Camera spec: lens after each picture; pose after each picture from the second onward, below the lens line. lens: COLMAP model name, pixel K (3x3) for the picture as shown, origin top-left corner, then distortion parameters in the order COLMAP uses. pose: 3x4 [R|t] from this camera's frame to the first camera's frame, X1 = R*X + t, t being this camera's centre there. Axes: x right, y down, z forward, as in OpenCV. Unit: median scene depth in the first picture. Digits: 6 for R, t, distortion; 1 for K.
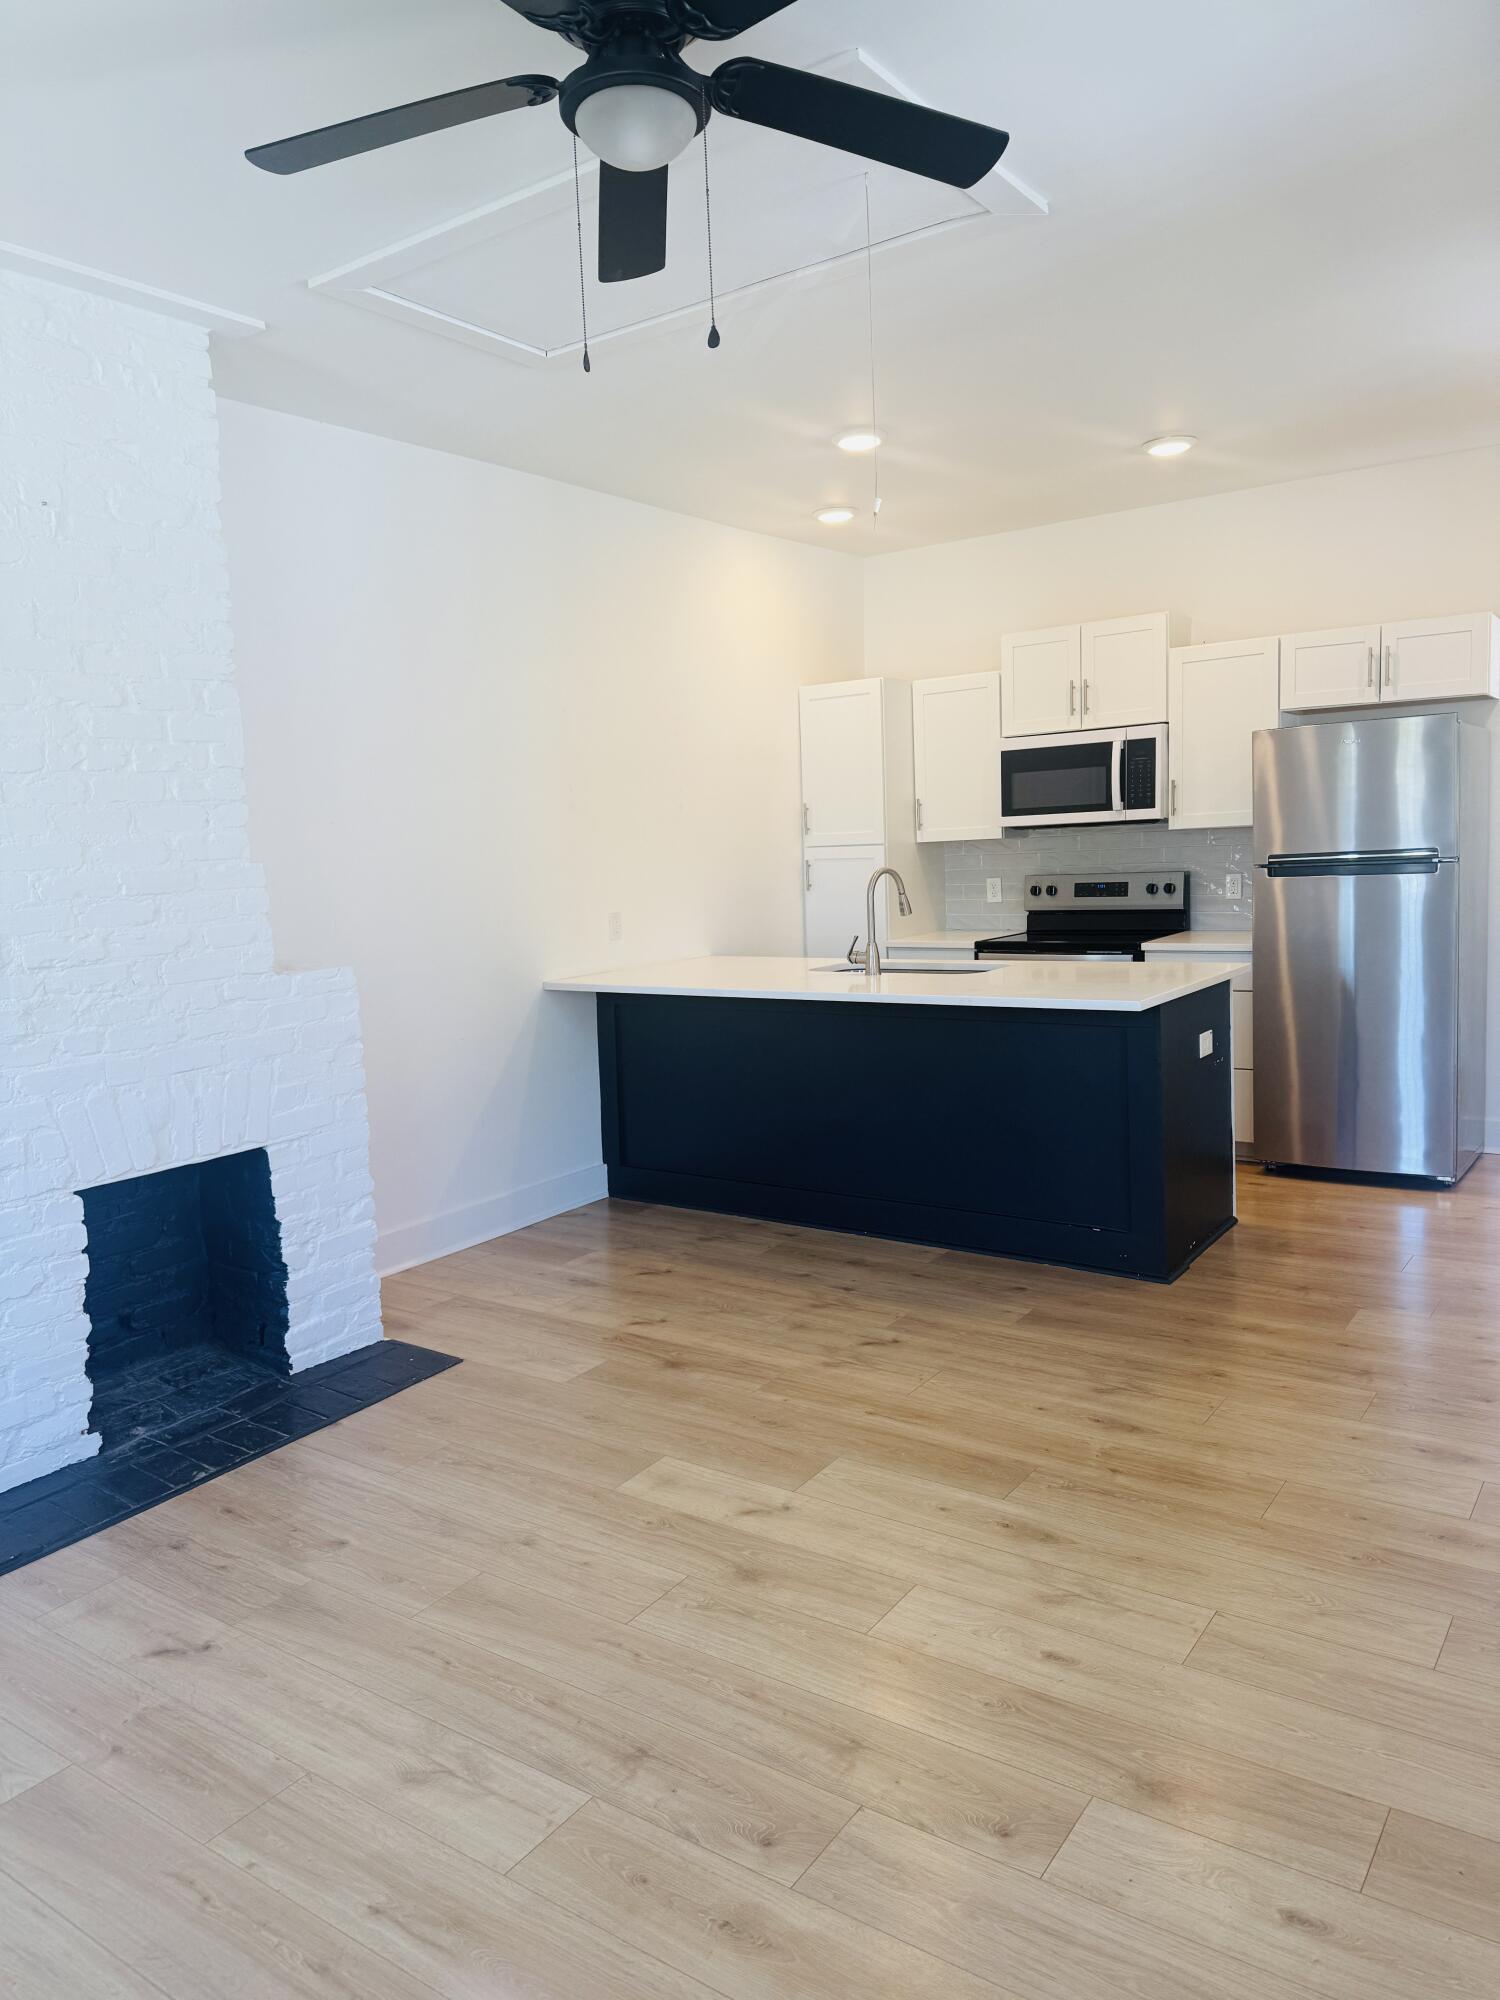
lens RADIAL K [[1364.6, 0, 712.8], [0, 1364.6, 1022.4], [0, 0, 1]] dist [0.061513, -0.143976]
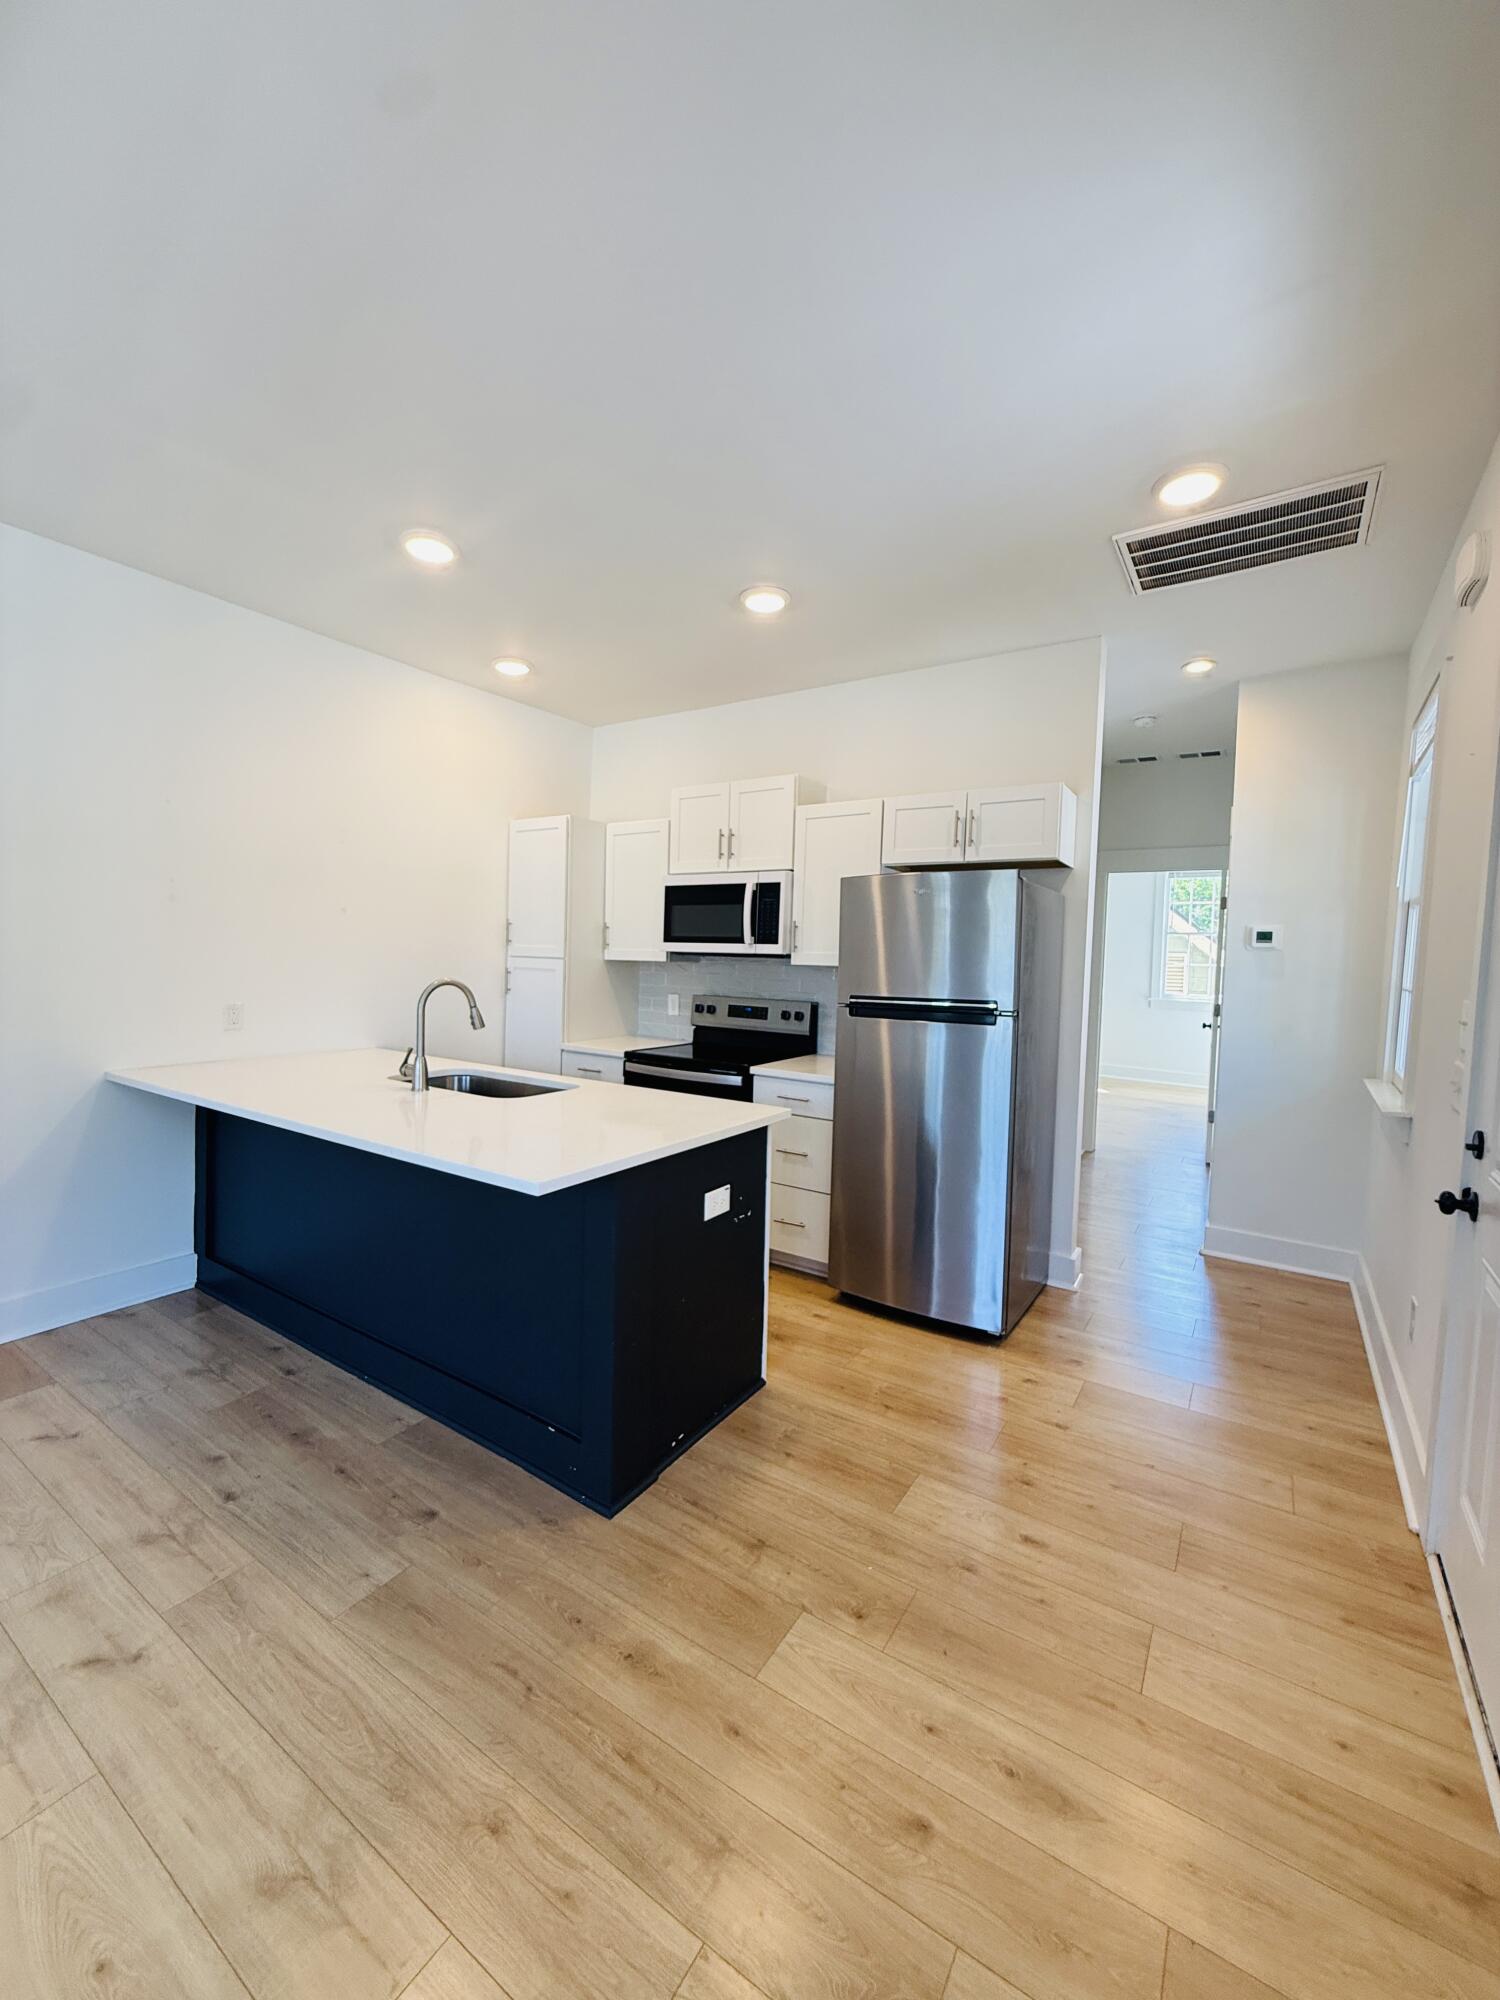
lens RADIAL K [[796.3, 0, 750.0], [0, 796.3, 1000.0], [0, 0, 1]] dist [-0.000819, 0.000154]
pose [[0.995027, 0.071589, 0.069254, 0.257834], [-0.065828, 0.994441, -0.082176, -0.056681], [-0.074752, 0.077209, 0.994209, 0.361974]]
